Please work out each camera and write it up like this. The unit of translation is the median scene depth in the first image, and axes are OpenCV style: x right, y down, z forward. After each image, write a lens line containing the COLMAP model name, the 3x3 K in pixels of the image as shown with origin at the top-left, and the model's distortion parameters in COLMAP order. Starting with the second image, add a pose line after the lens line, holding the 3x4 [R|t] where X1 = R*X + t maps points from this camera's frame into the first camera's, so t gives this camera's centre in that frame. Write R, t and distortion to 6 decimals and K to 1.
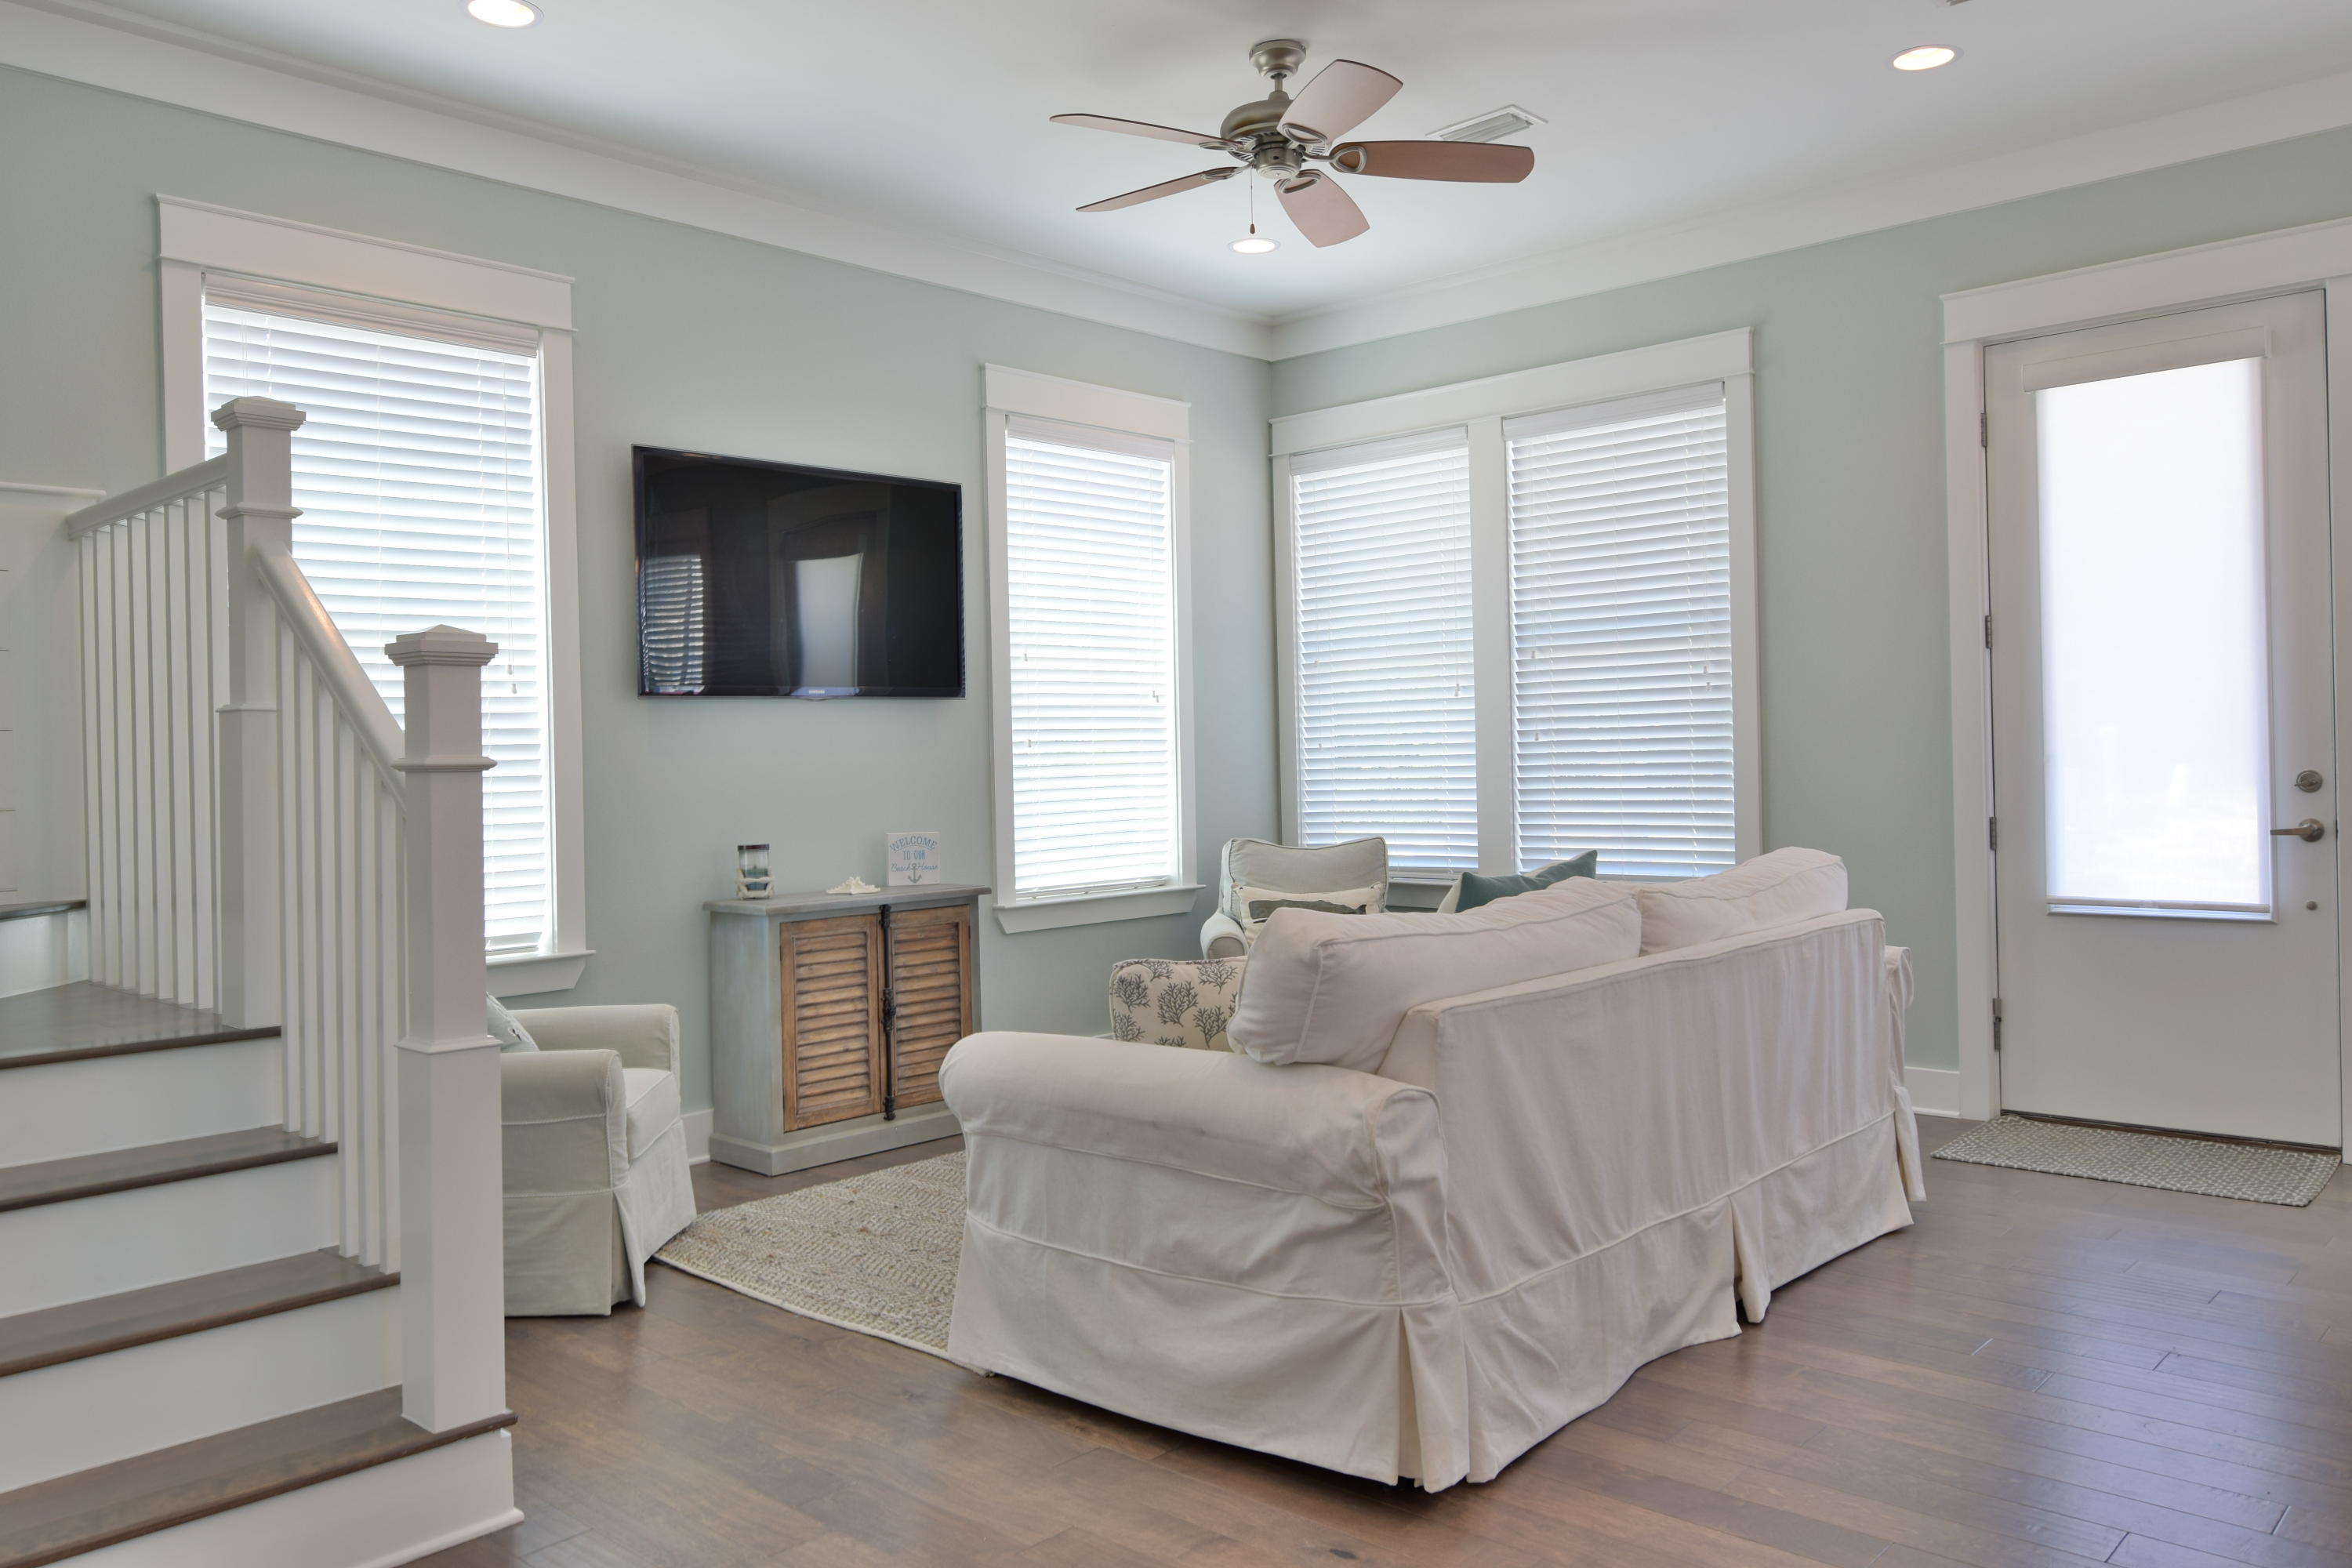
lens RADIAL K [[1779.4, 0, 1169.7], [0, 1779.4, 776.4], [0, 0, 1]] dist [0.049528, 0.000639]
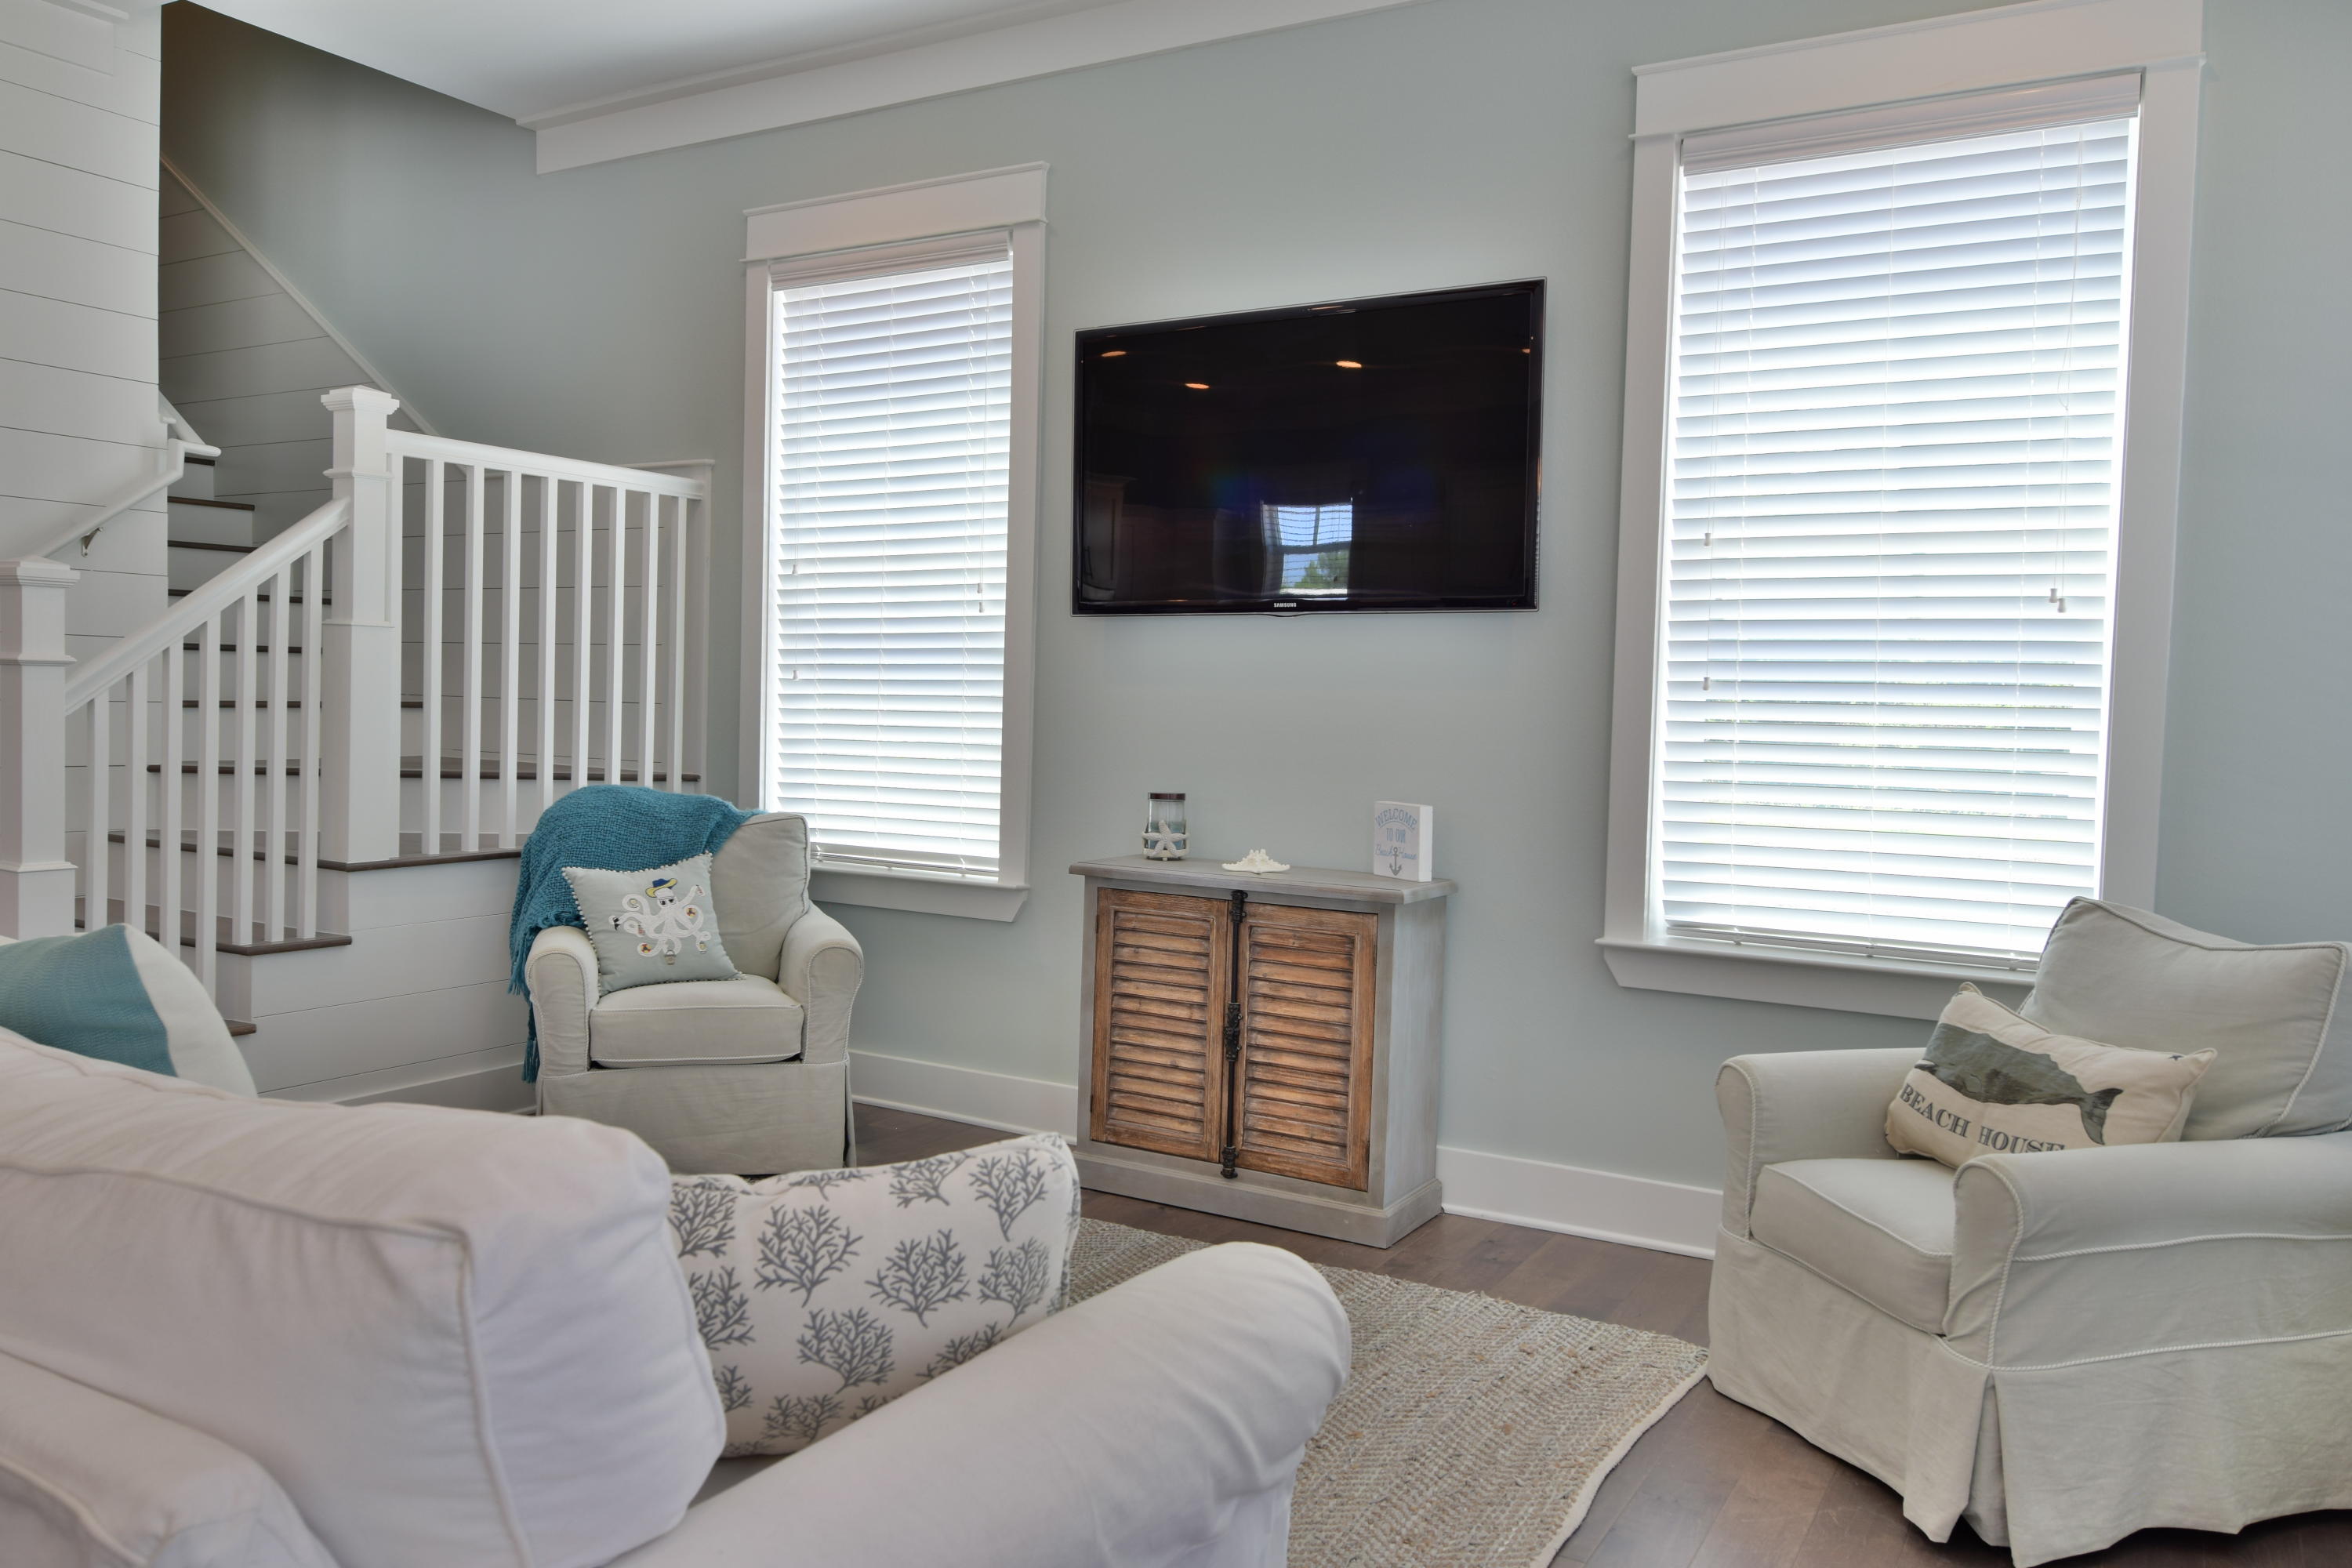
lens RADIAL K [[1779.4, 0, 1122.4], [0, 1779.4, 744.8], [0, 0, 1]] dist [0.049528, 0.000639]
pose [[0.201509, 0.059485, -0.977679, 0.559249], [-0.039026, 0.997849, 0.052668, -0.026093], [0.978709, 0.027542, 0.203397, 0.808250]]
